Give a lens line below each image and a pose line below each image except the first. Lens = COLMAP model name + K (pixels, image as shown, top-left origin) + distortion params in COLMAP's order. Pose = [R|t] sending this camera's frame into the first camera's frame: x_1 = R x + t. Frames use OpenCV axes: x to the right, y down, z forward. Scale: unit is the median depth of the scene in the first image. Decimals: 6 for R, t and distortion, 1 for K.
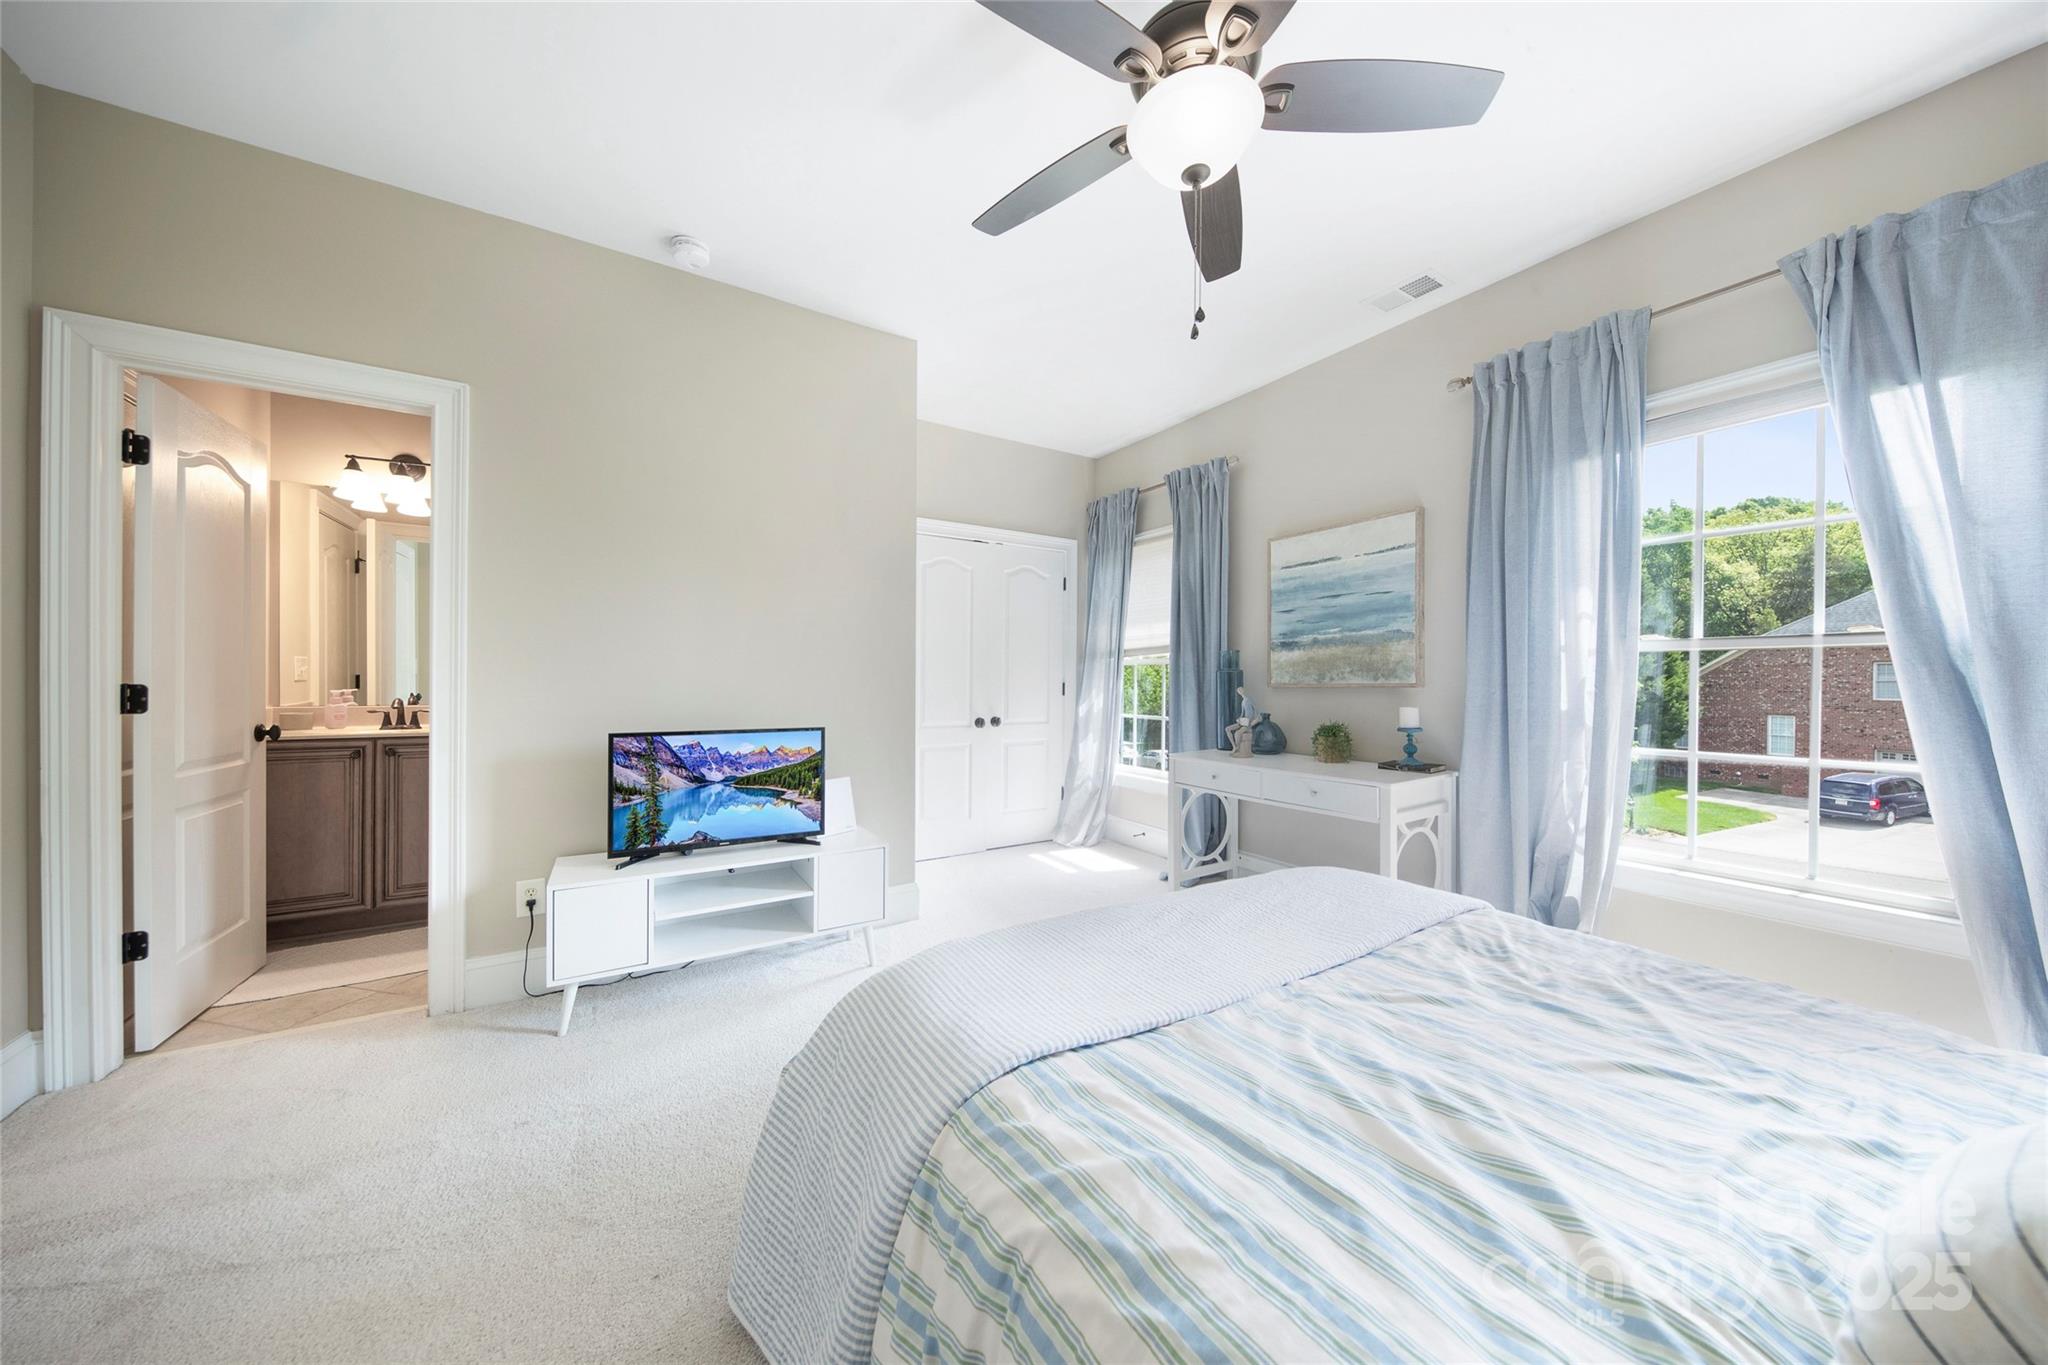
lens RADIAL K [[685.6, 0, 1024.0], [0, 685.6, 682.5], [0, 0, 1]] dist [-0.000527, -0.000046]
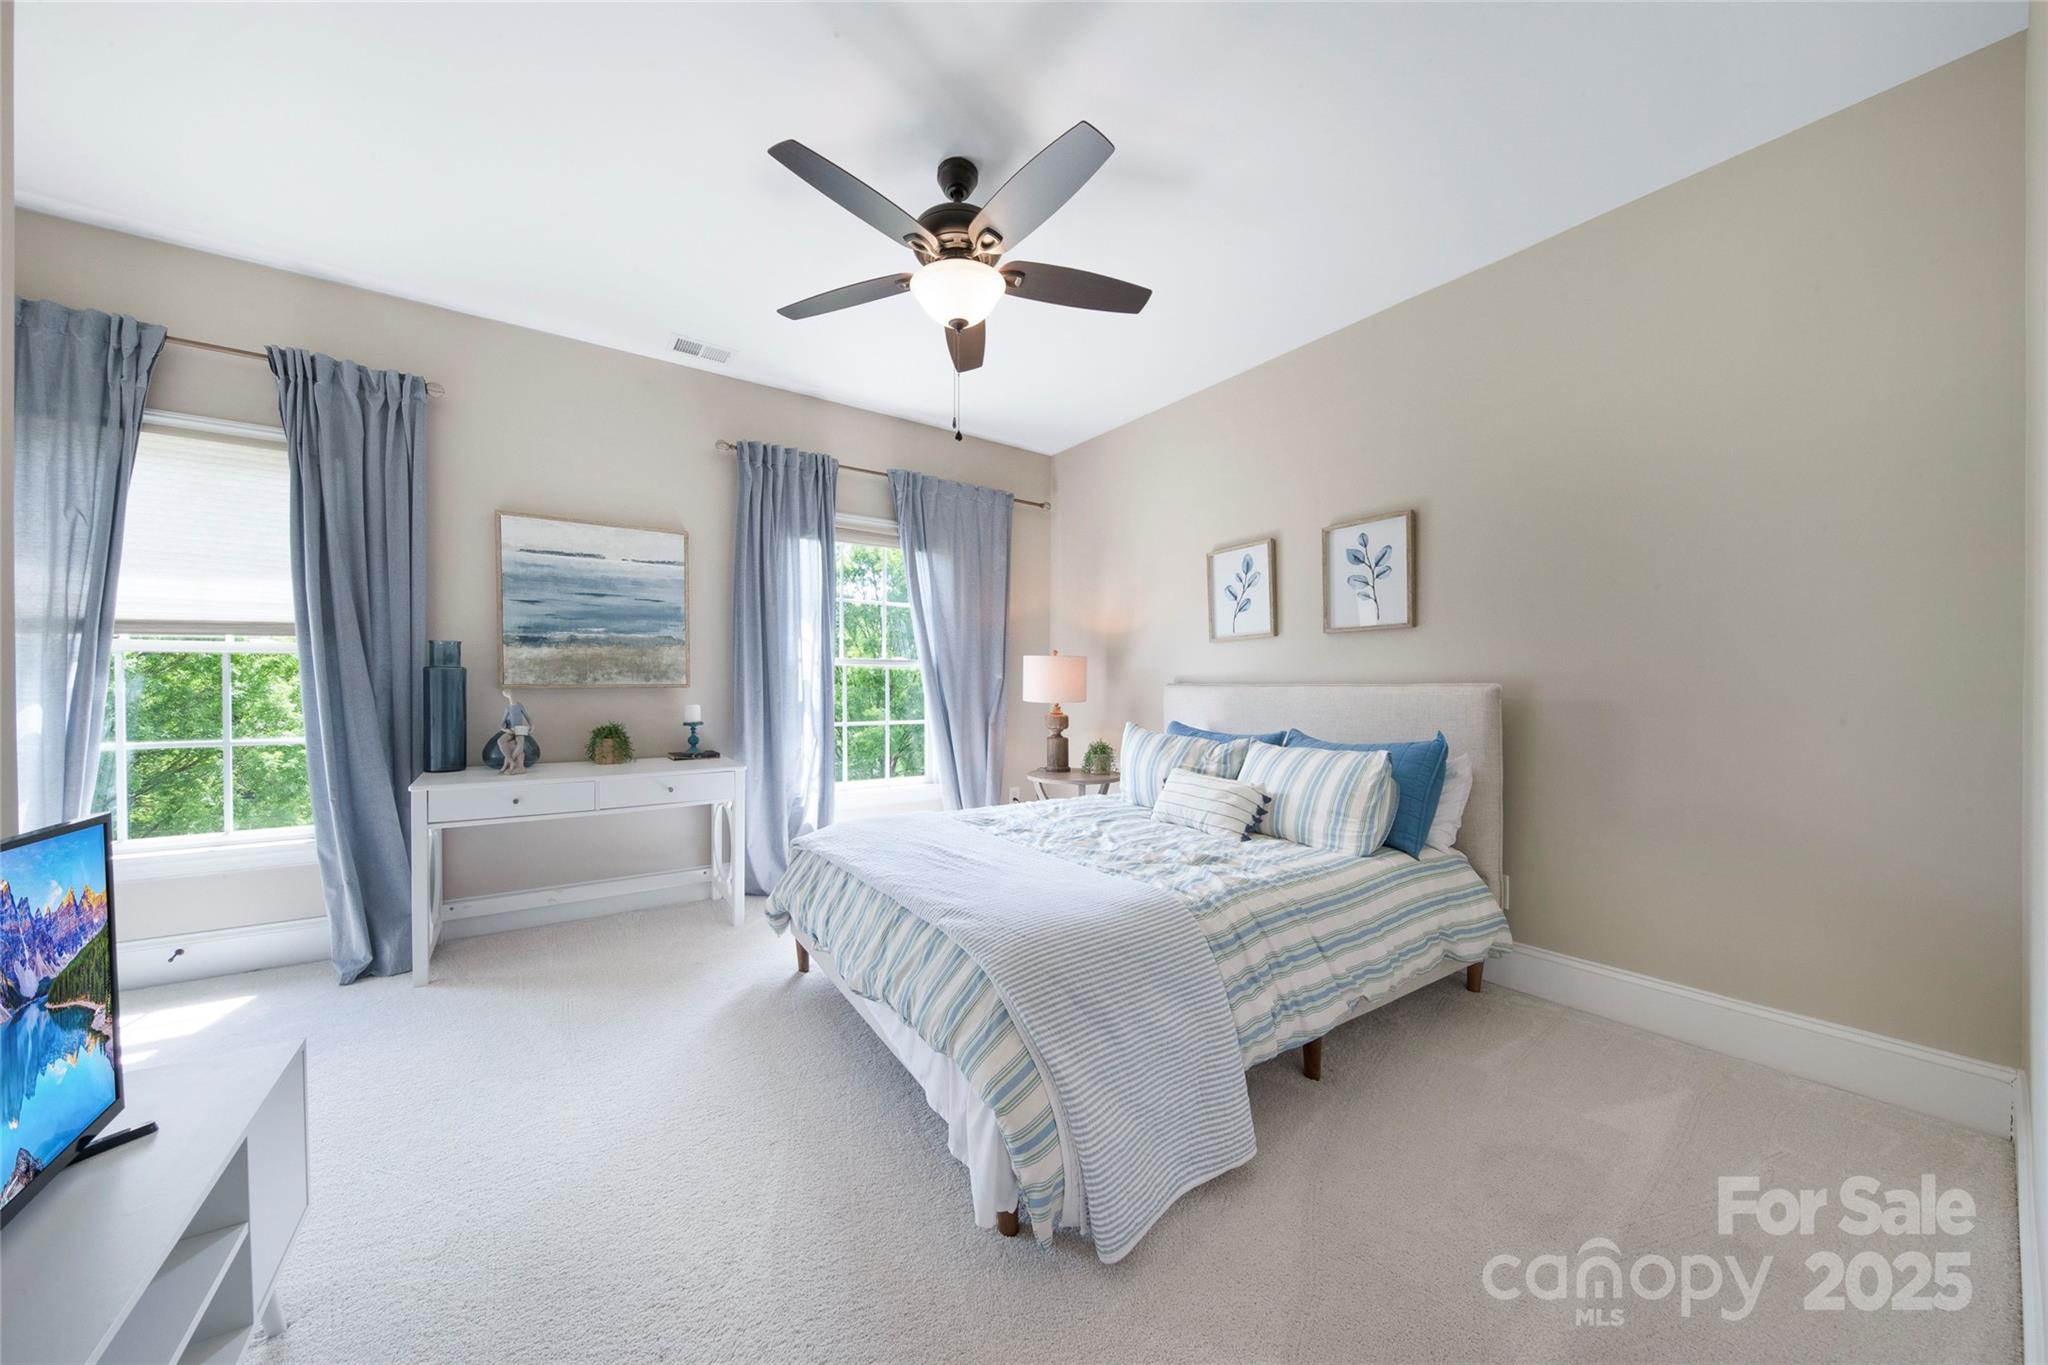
lens RADIAL K [[671.0, 0, 1024.0], [0, 671.0, 682.5], [0, 0, 1]] dist [0.000489, 0.000043]
pose [[-0.056605, -0.000682, 0.998396, -0.541082], [-0.001780, 0.999998, 0.000582, -0.002550], [-0.998395, -0.001744, -0.056606, 0.448774]]
